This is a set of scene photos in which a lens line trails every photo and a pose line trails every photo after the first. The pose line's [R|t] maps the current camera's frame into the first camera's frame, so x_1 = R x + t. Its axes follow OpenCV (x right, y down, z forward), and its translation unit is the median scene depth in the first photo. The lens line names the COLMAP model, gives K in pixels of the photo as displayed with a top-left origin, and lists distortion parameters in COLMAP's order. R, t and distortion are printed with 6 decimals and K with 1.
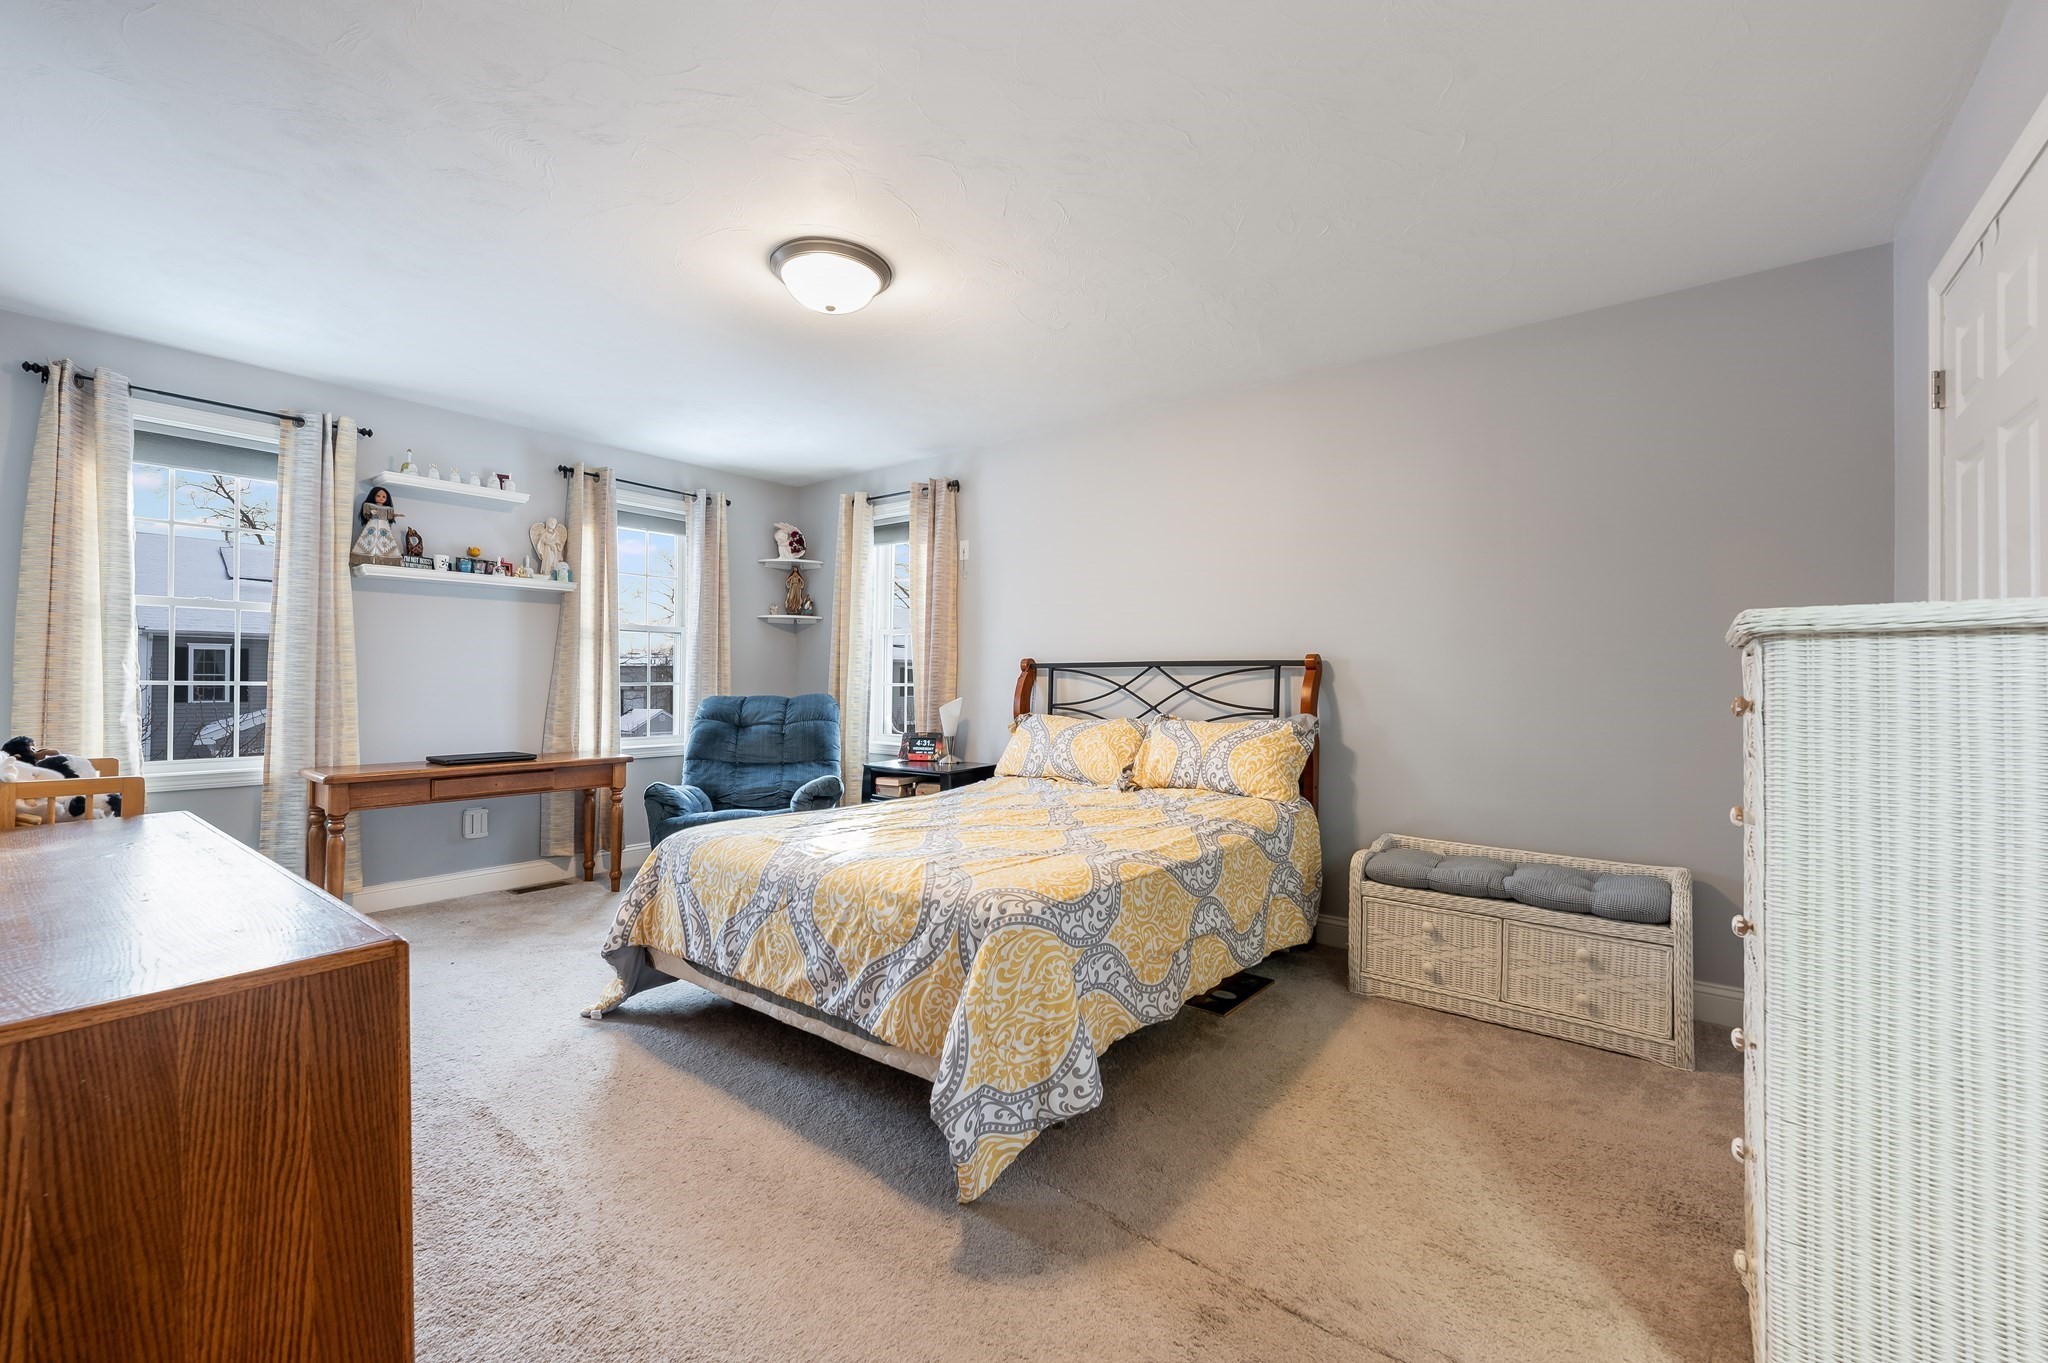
lens RADIAL K [[824.1, 0, 1024.6], [0, 824.1, 672.8], [0, 0, 1]] dist [-0.005714, 0.002307]
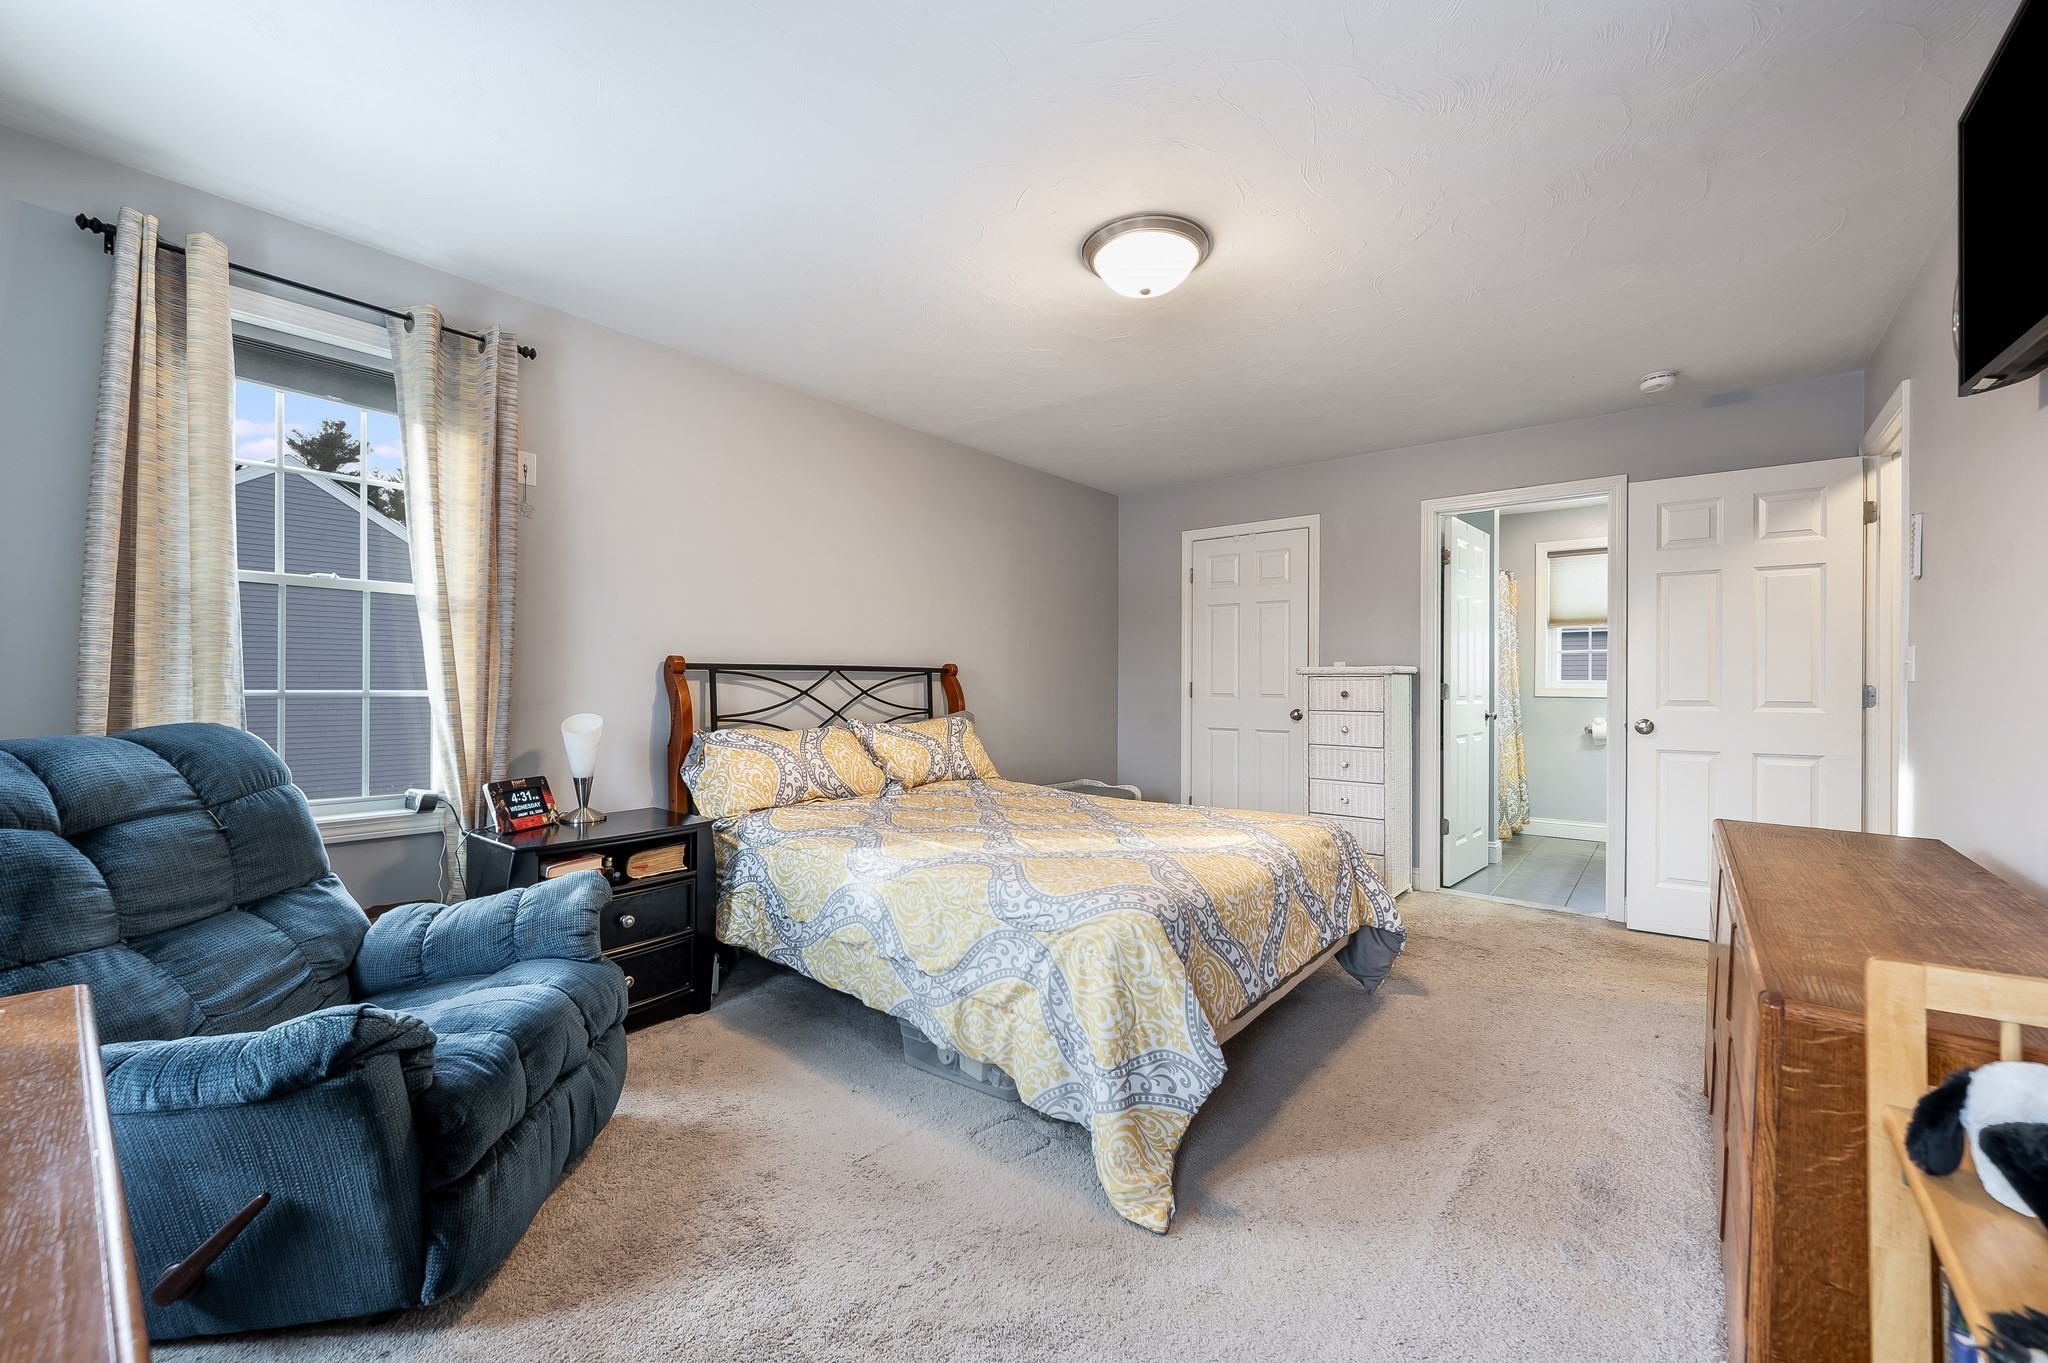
lens RADIAL K [[824.1, 0, 1024.0], [0, 824.1, 685.2], [0, 0, 1]] dist [-0.005714, 0.002307]
pose [[0.026793, -0.006704, 0.999619, -0.797220], [-0.008248, 0.999942, 0.006928, 0.000807], [-0.999607, -0.008430, 0.026736, 0.748989]]
